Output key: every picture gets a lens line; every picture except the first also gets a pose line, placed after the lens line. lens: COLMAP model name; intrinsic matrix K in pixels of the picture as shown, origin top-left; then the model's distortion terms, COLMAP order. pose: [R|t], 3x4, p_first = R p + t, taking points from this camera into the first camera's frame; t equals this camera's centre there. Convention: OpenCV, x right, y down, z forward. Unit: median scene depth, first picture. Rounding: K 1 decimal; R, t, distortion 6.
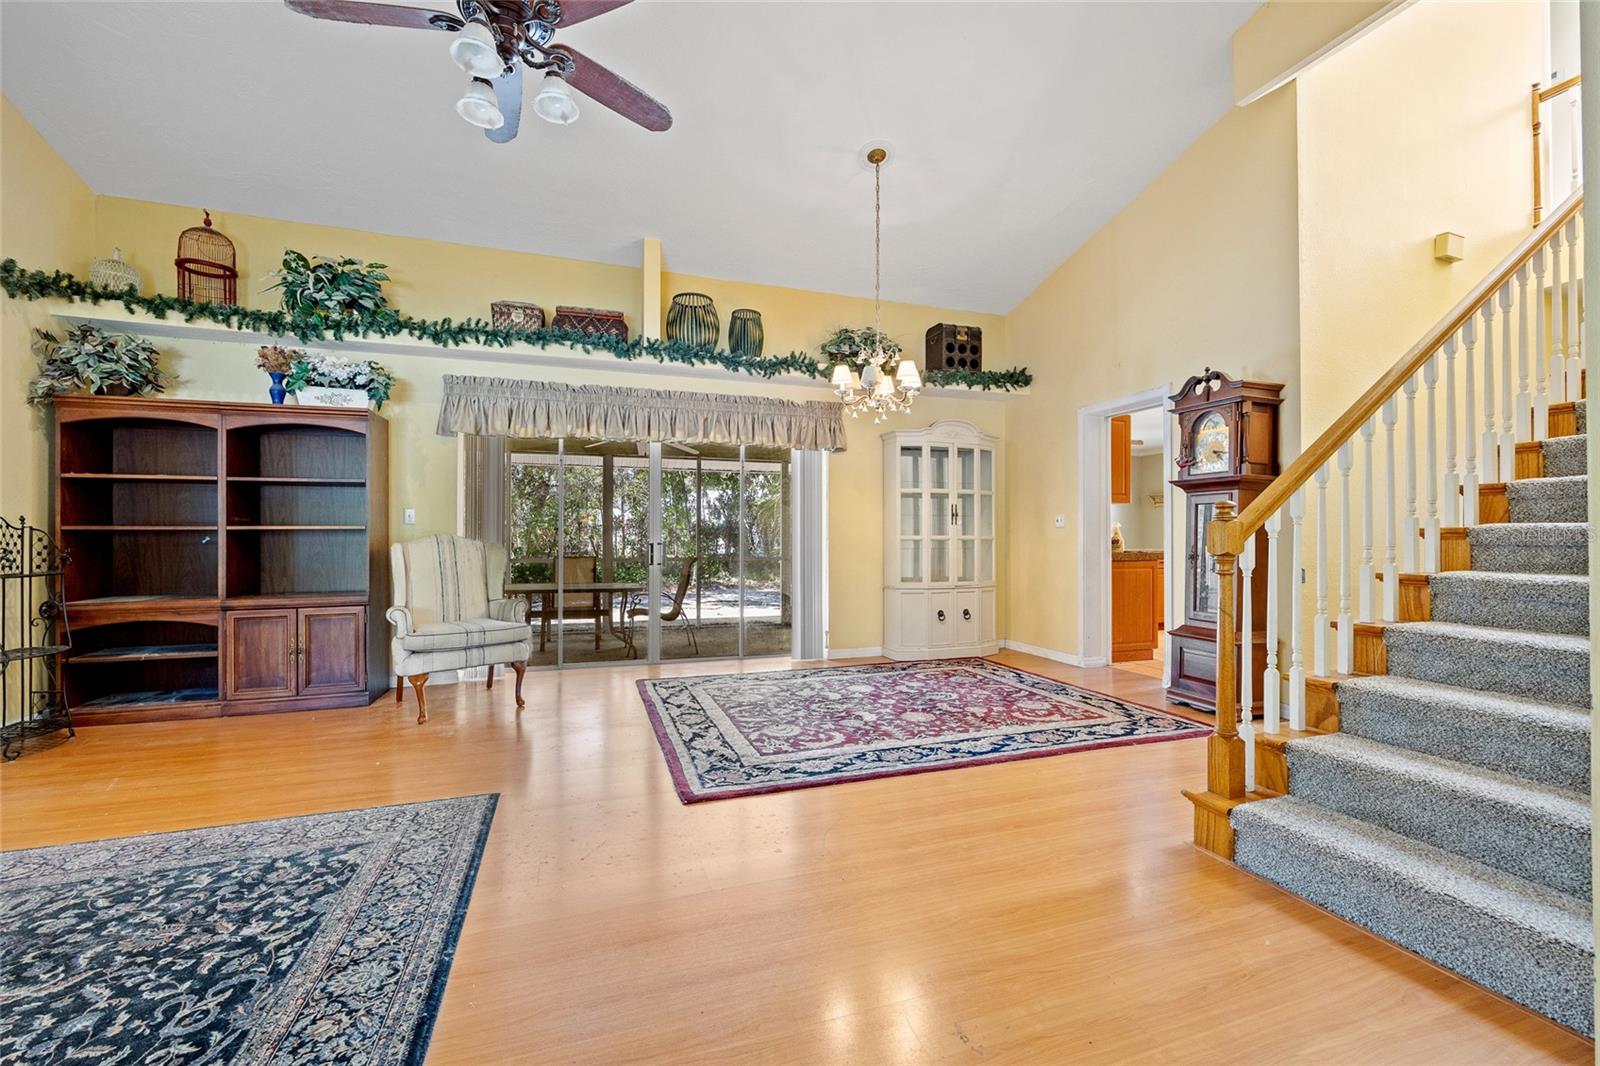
lens RADIAL K [[641.3, 0, 795.6], [0, 641.3, 539.0], [0, 0, 1]] dist [0.001156, -0.002948]
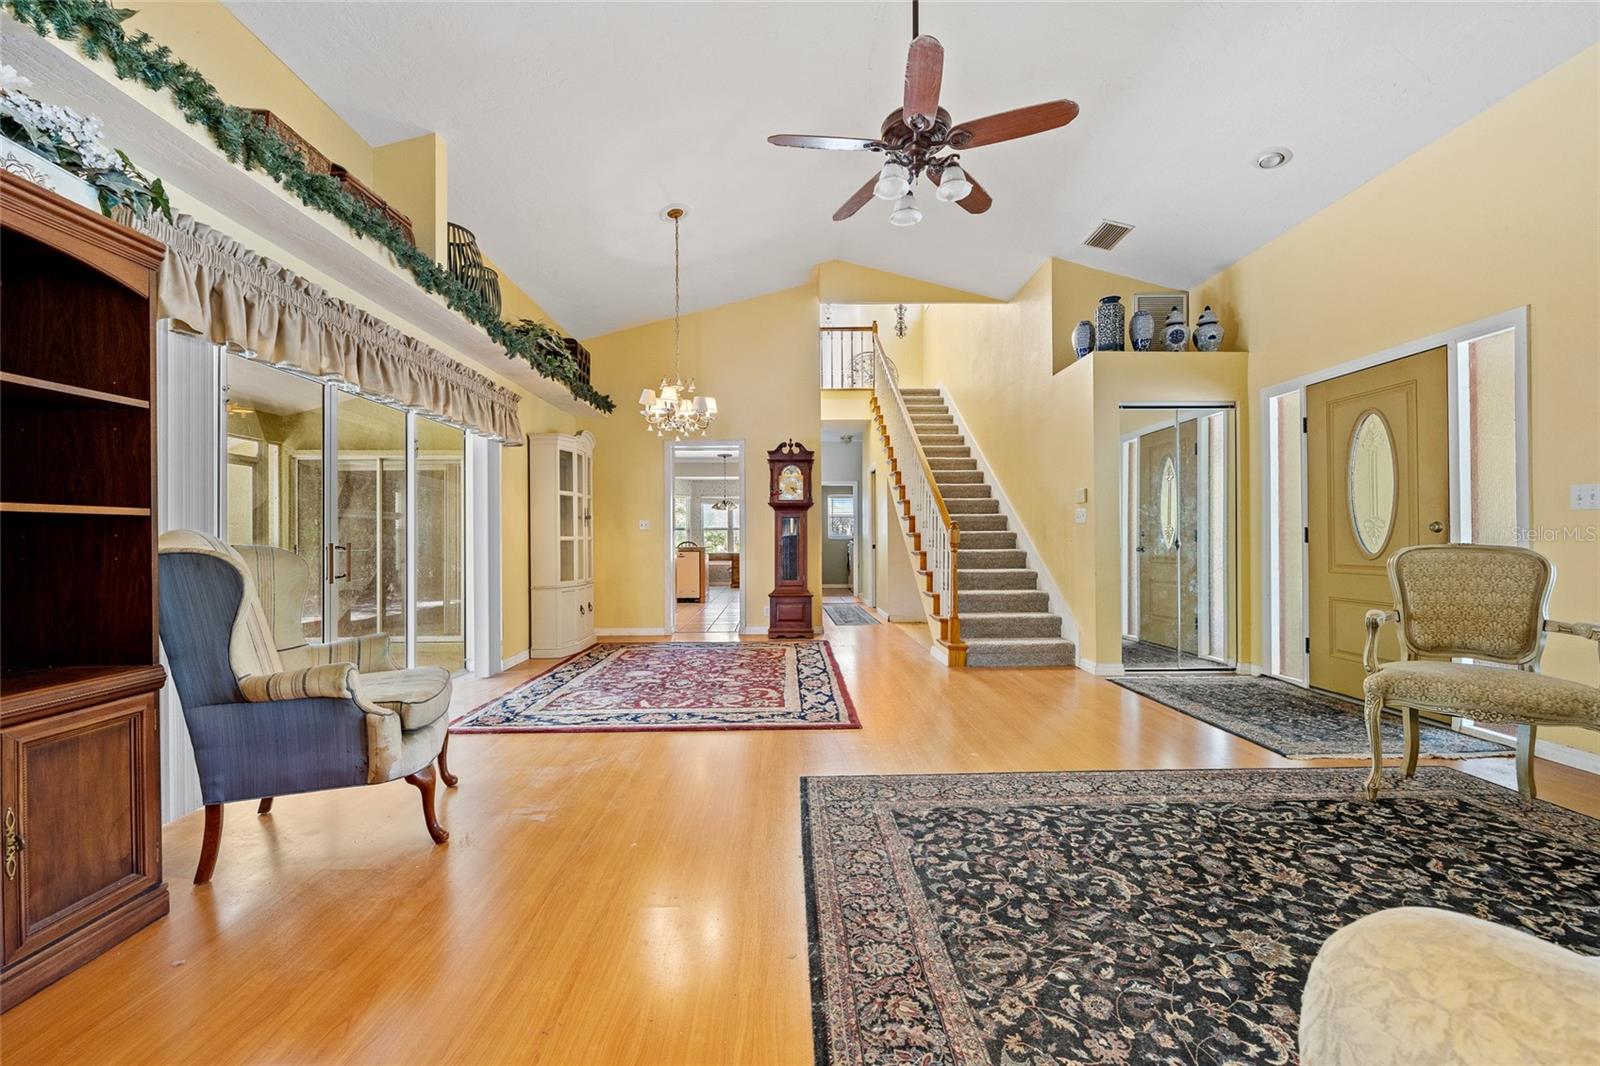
lens RADIAL K [[641.3, 0, 800.1], [0, 641.3, 538.9], [0, 0, 1]] dist [0.001156, -0.002948]
pose [[0.296235, -0.001782, 0.955113, -1.207005], [0.005749, 0.999983, 0.000082, 0.003335], [-0.955098, 0.005466, 0.296241, 0.563313]]
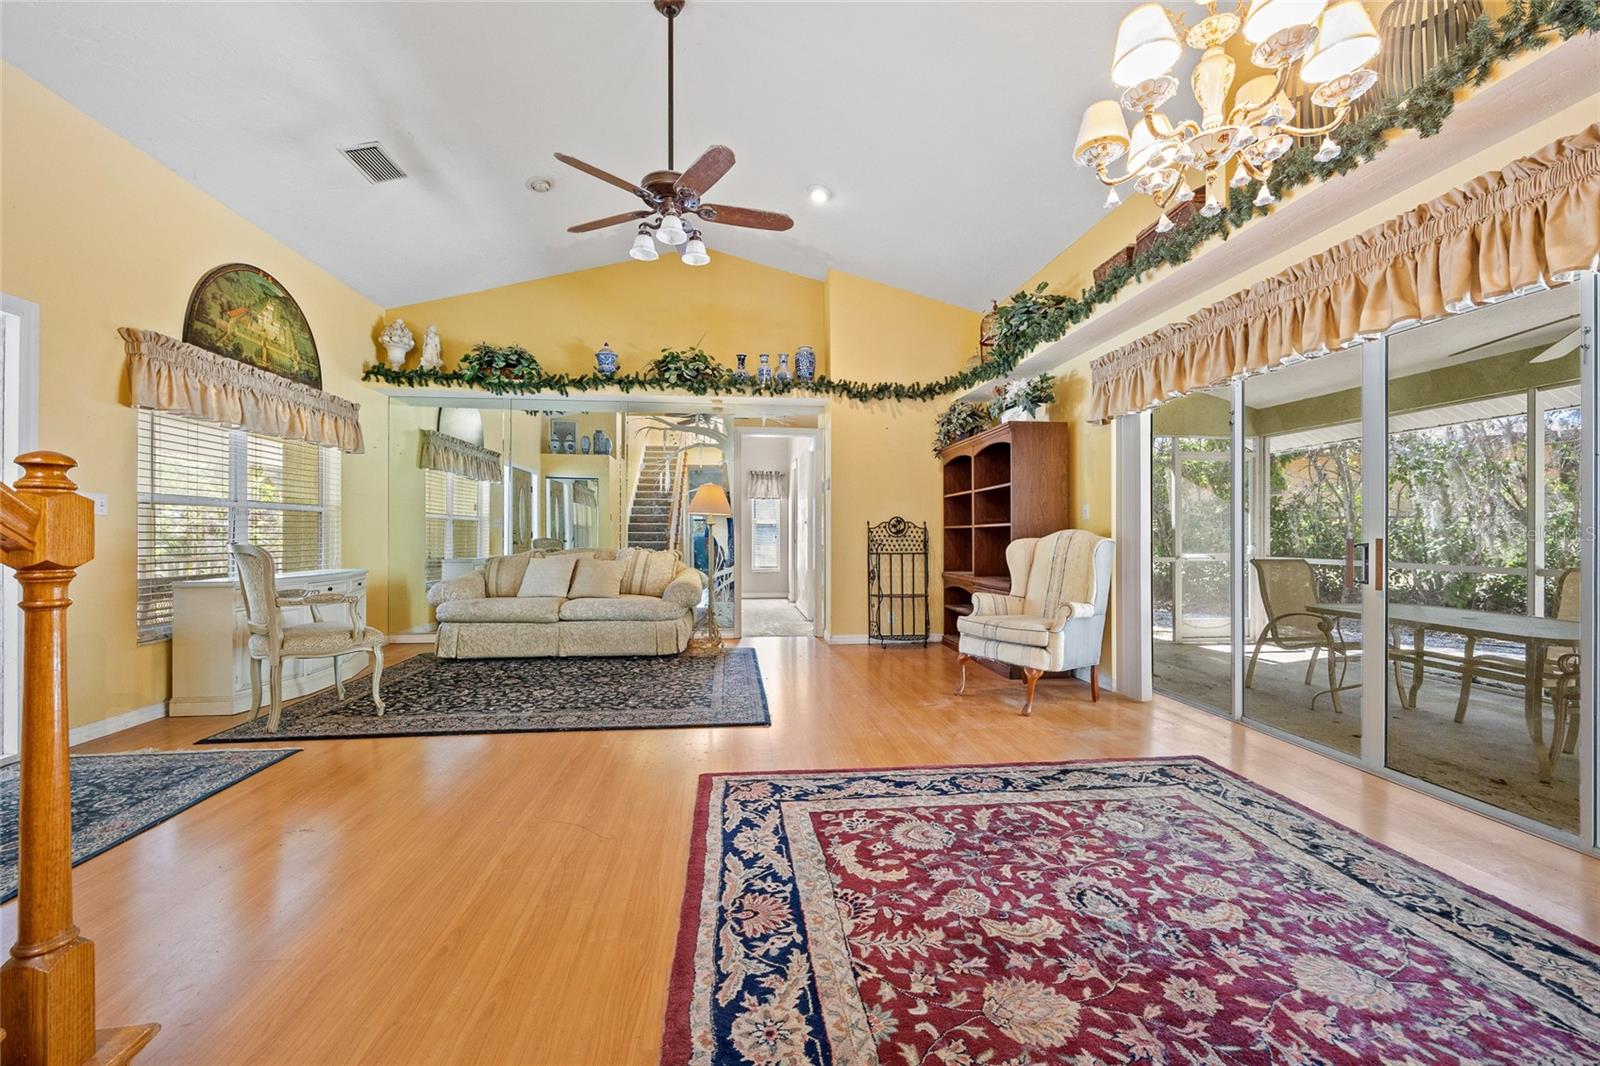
lens RADIAL K [[641.3, 0, 796.0], [0, 641.3, 527.8], [0, 0, 1]] dist [0.001156, -0.002948]
pose [[-0.219640, -0.012727, -0.975498, 0.680251], [-0.002039, 0.999919, -0.012586, 0.003901], [0.975579, -0.000775, -0.219648, 1.103419]]
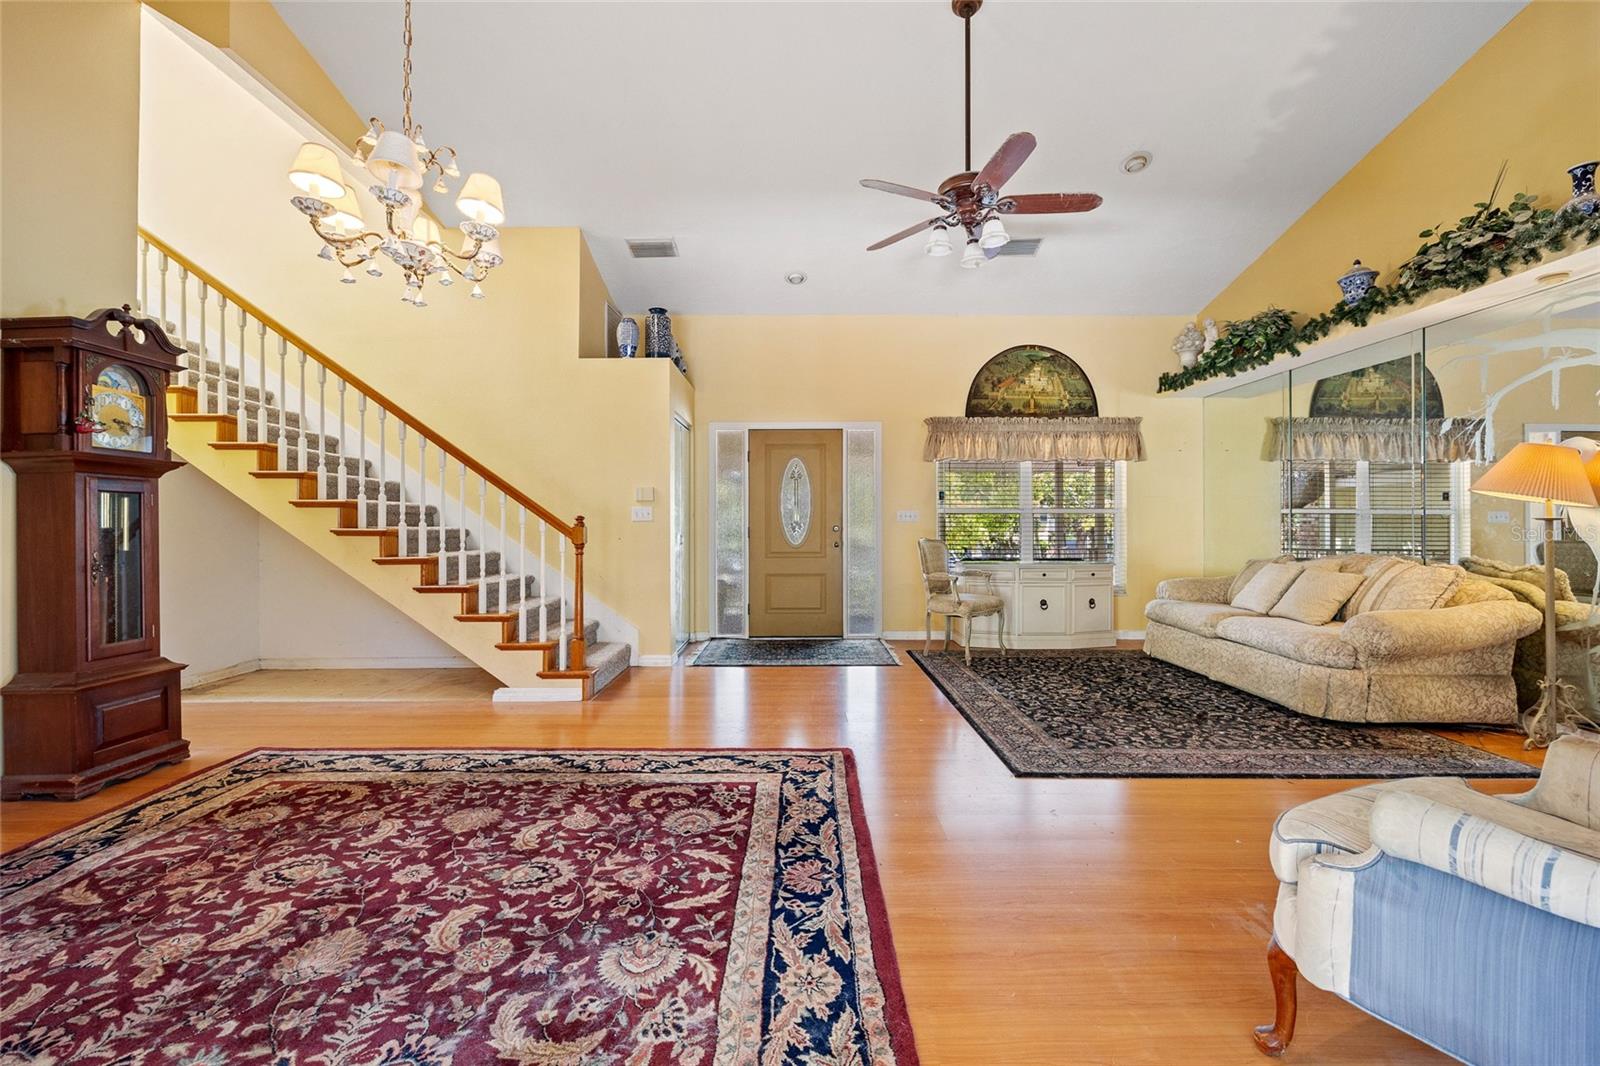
lens RADIAL K [[641.3, 0, 803.4], [0, 641.3, 530.6], [0, 0, 1]] dist [0.001156, -0.002948]
pose [[-0.947883, -0.000041, 0.318619, -0.382354], [0.002033, 0.999979, 0.006177, -0.017385], [-0.318612, 0.006503, -0.947863, 1.745018]]
